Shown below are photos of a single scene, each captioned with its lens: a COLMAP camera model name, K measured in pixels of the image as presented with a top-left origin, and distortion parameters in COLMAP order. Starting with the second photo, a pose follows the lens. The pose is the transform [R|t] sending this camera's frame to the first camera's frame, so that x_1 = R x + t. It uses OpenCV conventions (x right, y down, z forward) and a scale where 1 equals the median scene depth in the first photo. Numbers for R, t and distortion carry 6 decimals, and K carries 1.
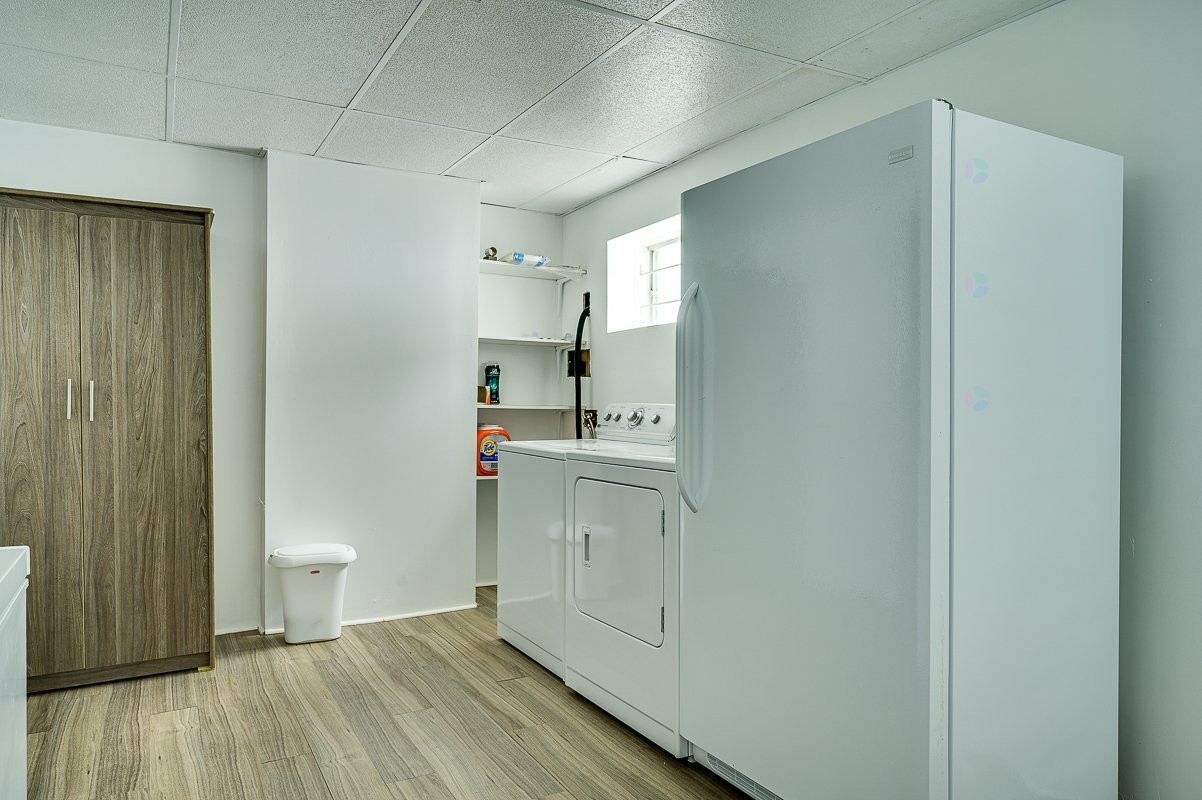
lens RADIAL K [[806.3, 0, 601.0], [0, 806.3, 400.0], [0, 0, 1]] dist [-0.002778, -0.000119]
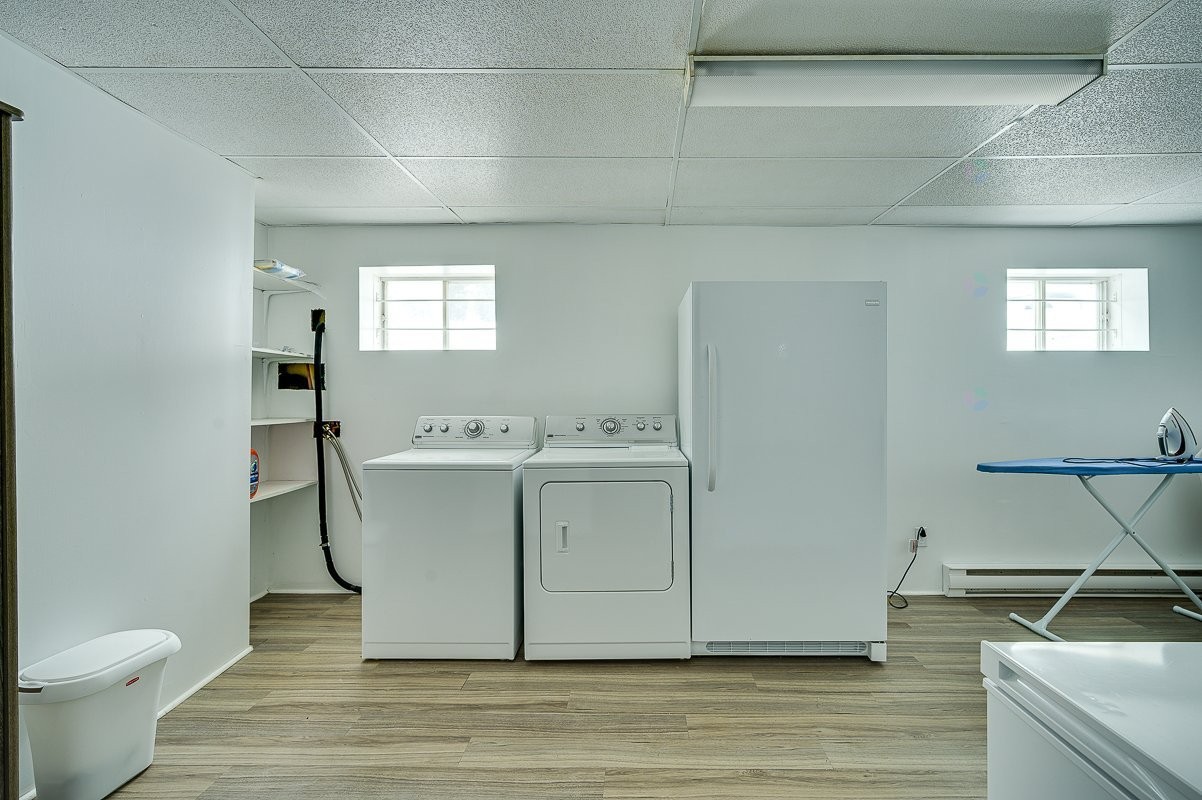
lens RADIAL K [[525.6, 0, 639.0], [0, 525.6, 389.7], [0, 0, 1]] dist [-0.001624, -0.000229]
pose [[0.500281, -0.002714, 0.865859, -0.542413], [0.008017, 0.999967, -0.001498, -0.034108], [-0.865826, 0.007691, 0.500286, 0.407546]]
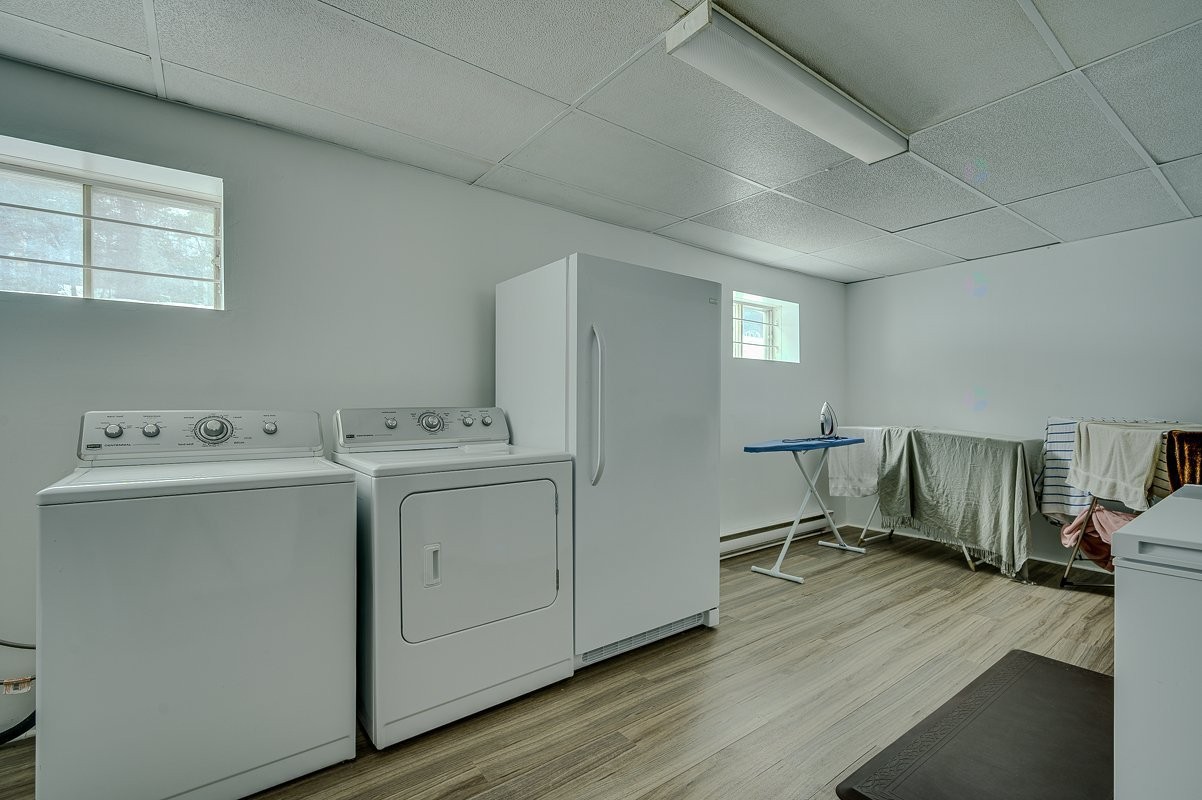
lens RADIAL K [[543.9, 0, 618.6], [0, 543.9, 400.0], [0, 0, 1]] dist [-0.000856, -0.000254]
pose [[-0.150950, 0.001077, 0.988541, -0.550066], [0.000981, 0.999999, -0.000940, -0.004784], [-0.988541, 0.000828, -0.150951, 0.729071]]
